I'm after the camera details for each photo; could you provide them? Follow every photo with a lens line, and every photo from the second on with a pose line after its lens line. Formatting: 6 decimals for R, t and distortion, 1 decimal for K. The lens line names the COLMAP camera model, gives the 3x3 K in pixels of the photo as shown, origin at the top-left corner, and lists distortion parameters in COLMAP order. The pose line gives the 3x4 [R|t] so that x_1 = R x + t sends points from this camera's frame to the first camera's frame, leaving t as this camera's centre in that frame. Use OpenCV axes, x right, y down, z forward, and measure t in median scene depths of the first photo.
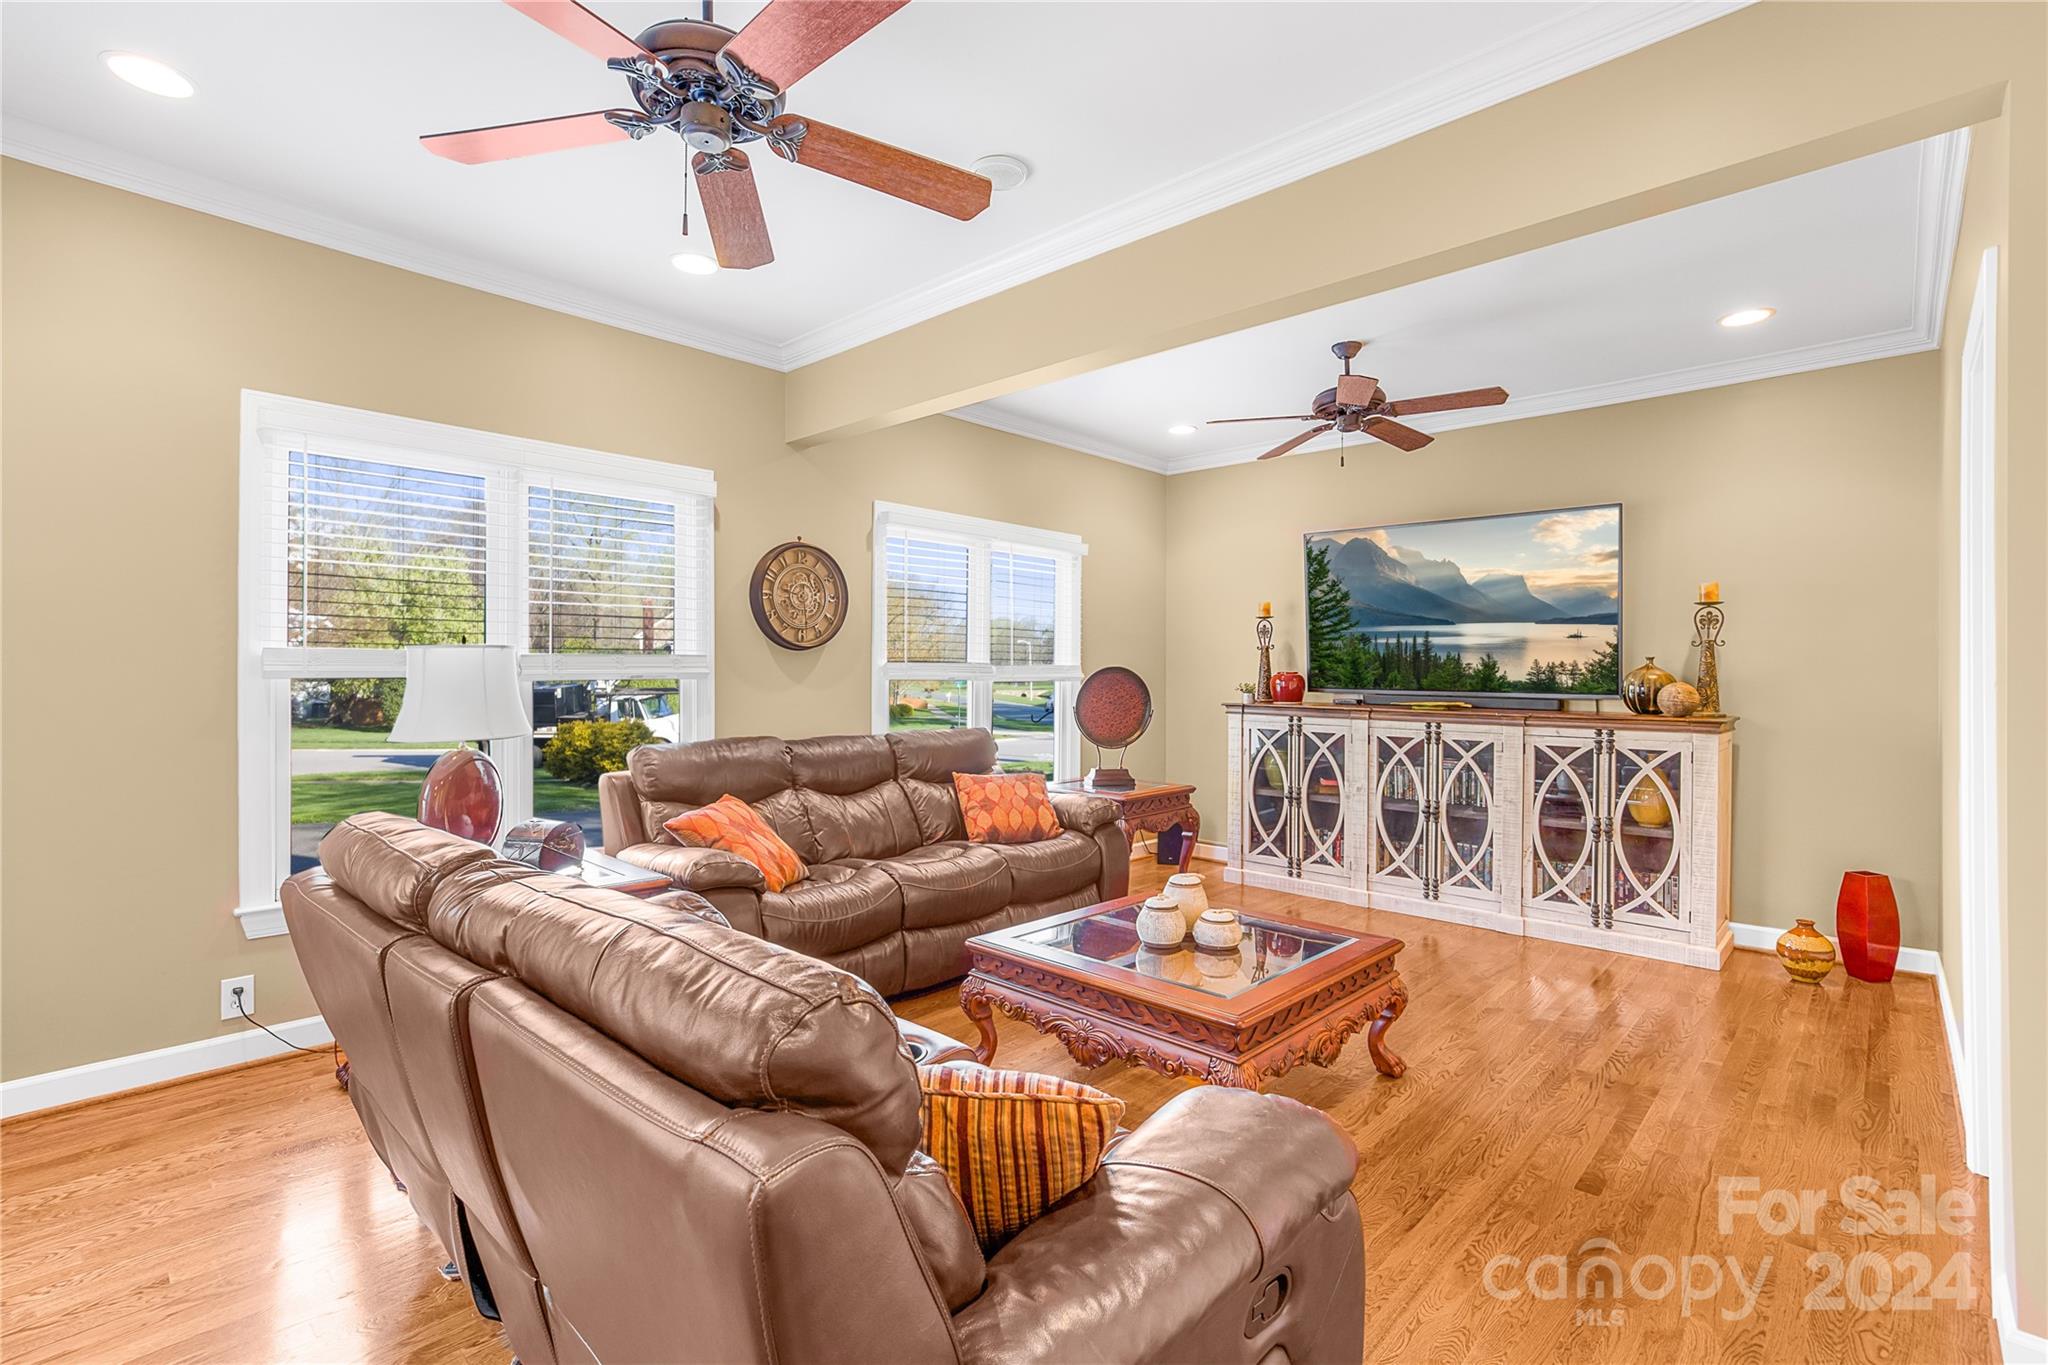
lens RADIAL K [[862.5, 0, 1025.6], [0, 862.5, 662.5], [0, 0, 1]] dist [-0.034361, -0.000024]
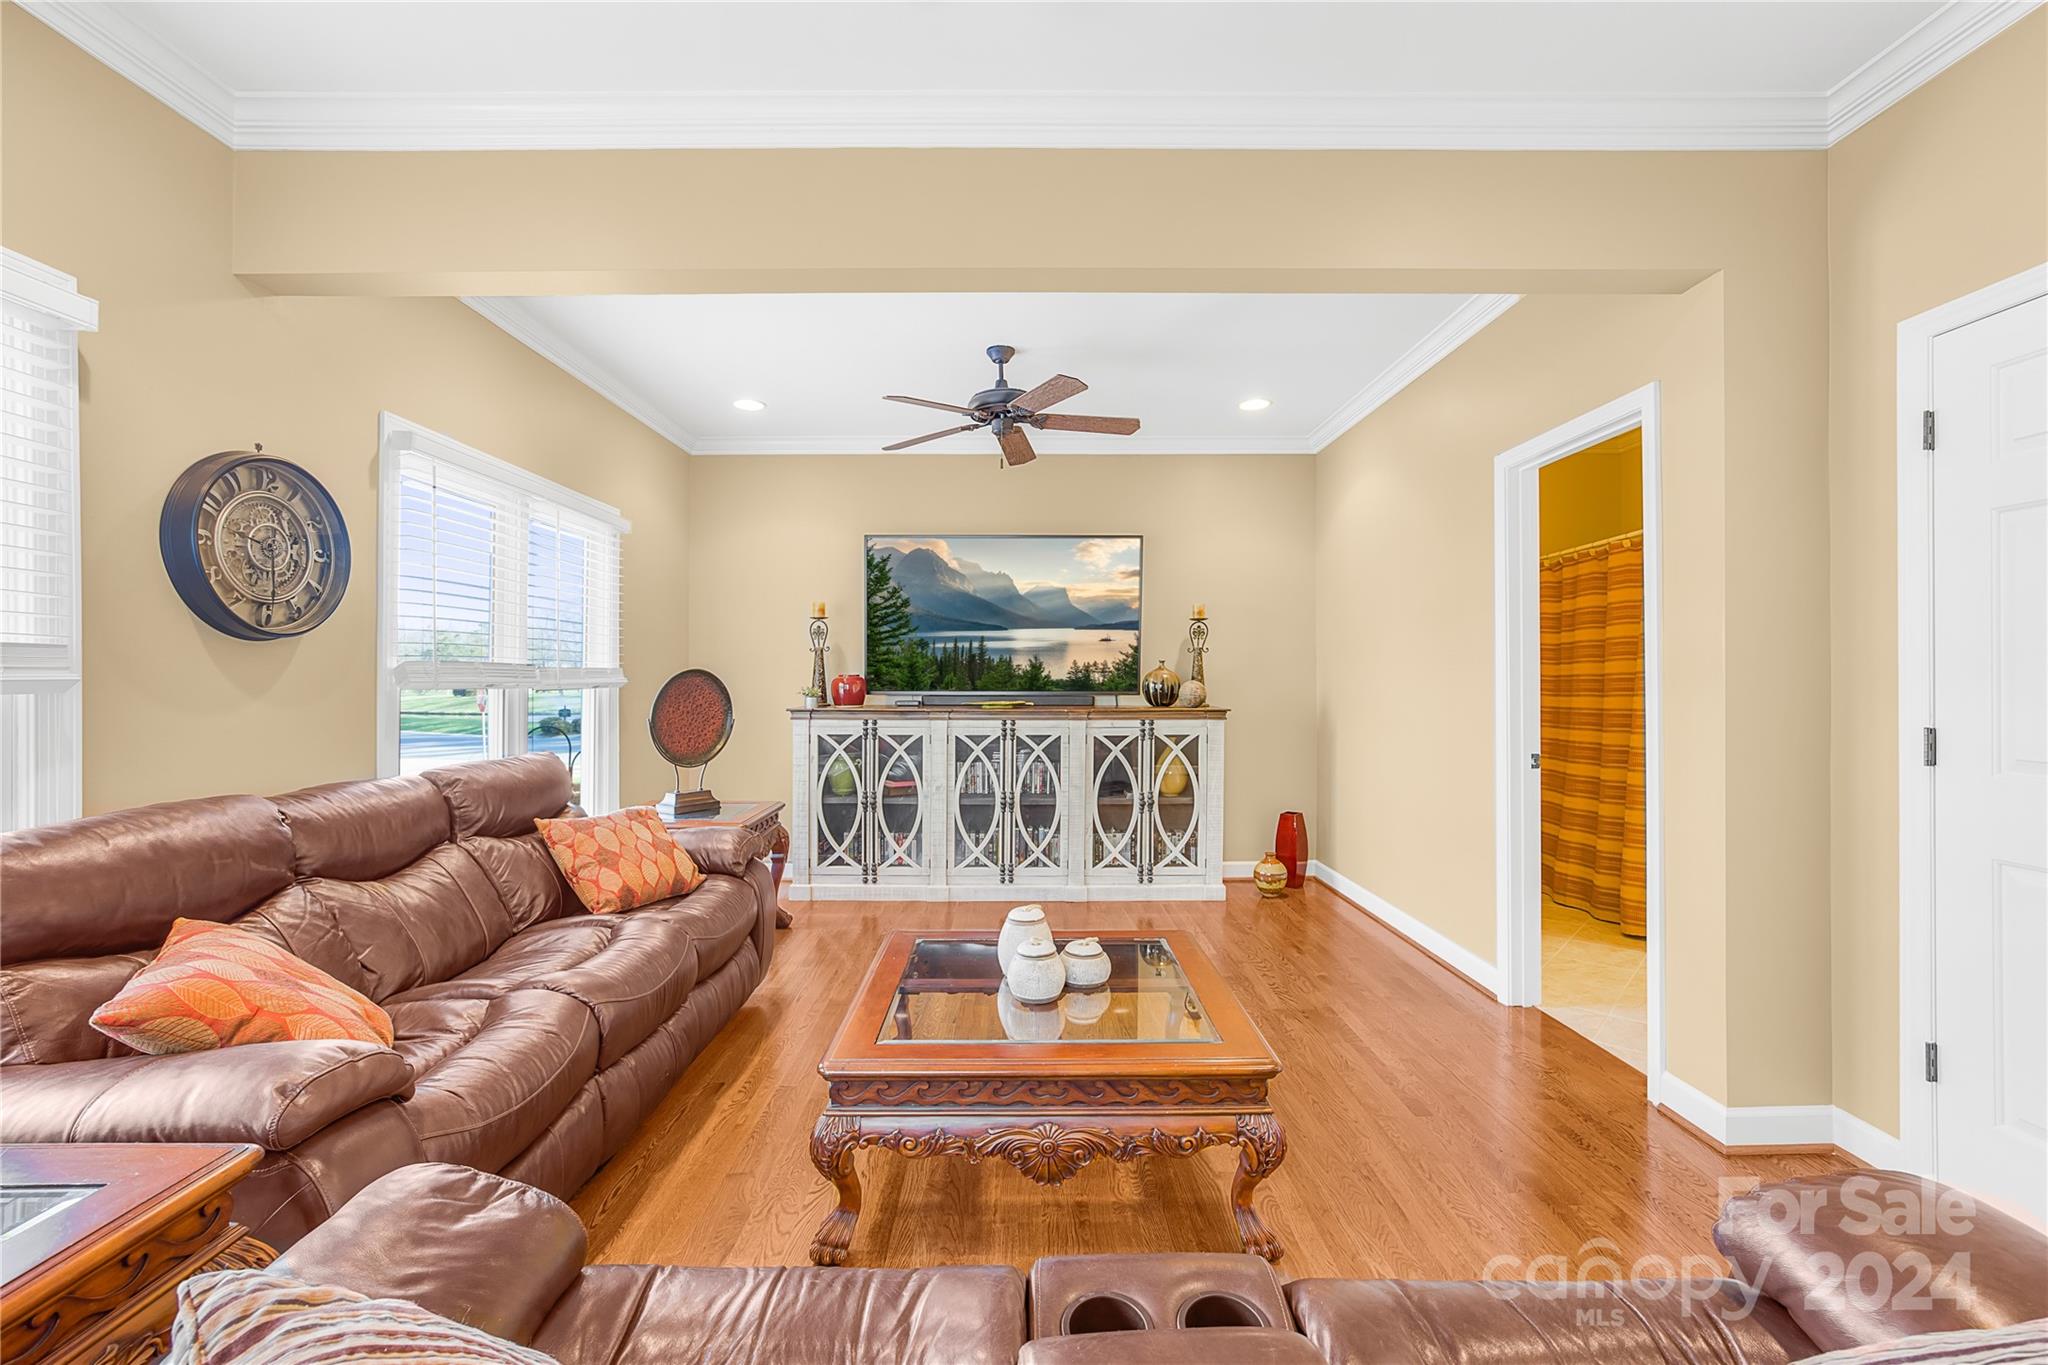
lens RADIAL K [[813.5, 0, 1027.6], [0, 813.5, 668.0], [0, 0, 1]] dist [-0.042723, 0.013715]
pose [[0.746268, -0.000529, 0.665645, -0.192351], [0.000345, 1.000000, 0.000408, 0.003824], [-0.665645, -0.000075, 0.746268, 0.215483]]
